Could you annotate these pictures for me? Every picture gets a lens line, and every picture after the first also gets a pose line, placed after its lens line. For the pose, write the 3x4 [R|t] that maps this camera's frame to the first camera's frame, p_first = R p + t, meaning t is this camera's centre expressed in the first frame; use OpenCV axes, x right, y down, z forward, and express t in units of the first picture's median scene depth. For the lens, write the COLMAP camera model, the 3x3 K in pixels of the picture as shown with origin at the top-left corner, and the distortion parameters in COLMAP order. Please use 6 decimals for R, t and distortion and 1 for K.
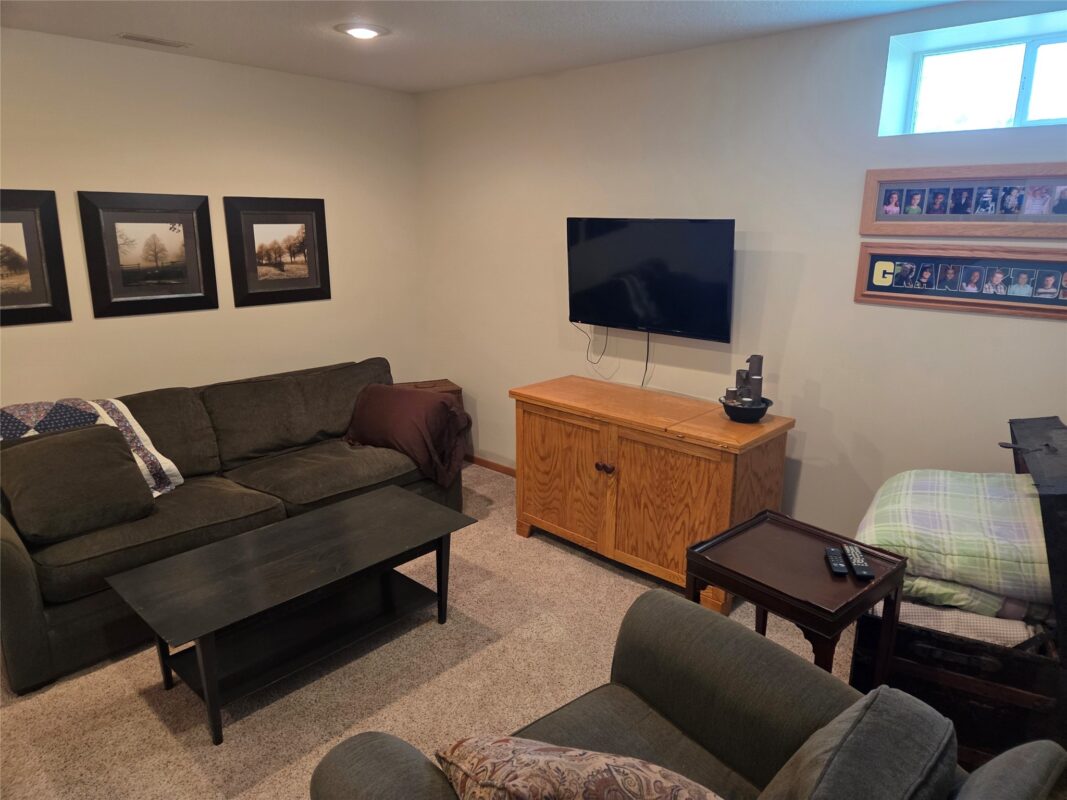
lens RADIAL K [[709.2, 0, 539.5], [0, 709.2, 388.4], [0, 0, 1]] dist [0.088873, -0.080389]
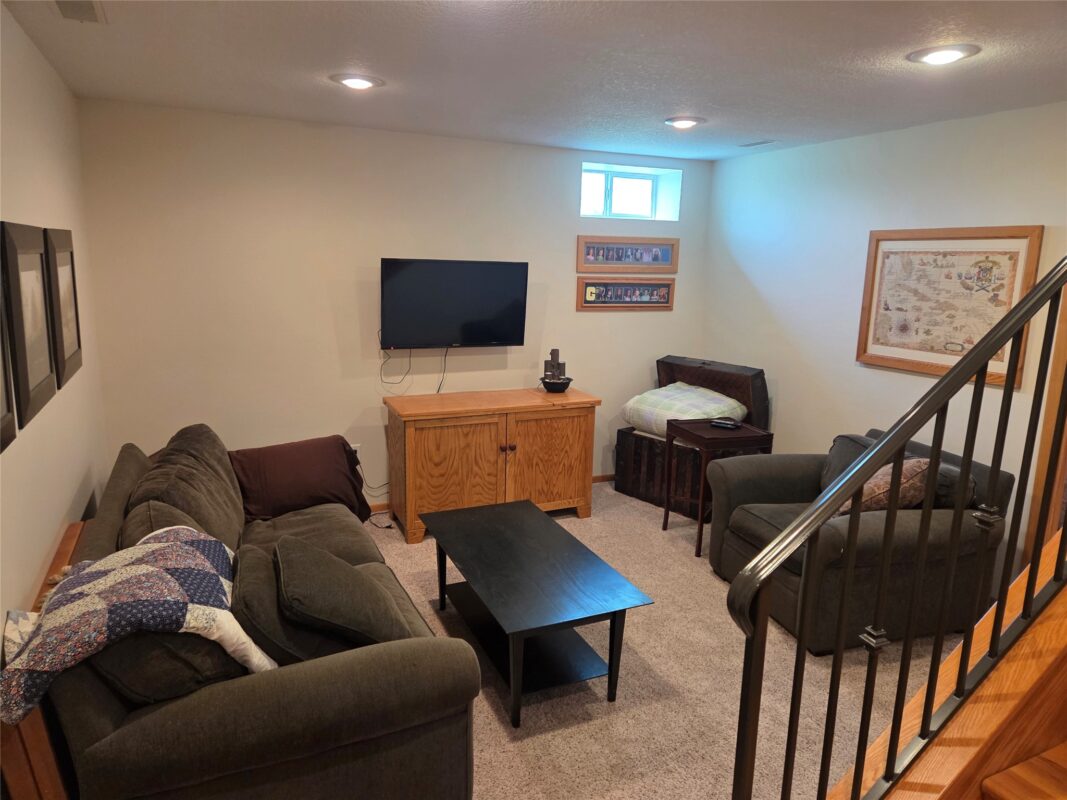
lens RADIAL K [[709.2, 0, 539.5], [0, 709.2, 388.4], [0, 0, 1]] dist [0.088873, -0.080389]
pose [[0.381169, -0.163782, 0.909882, -1.155127], [0.199587, 0.975552, 0.091992, -0.114304], [-0.902704, 0.146536, 0.404539, 0.429301]]
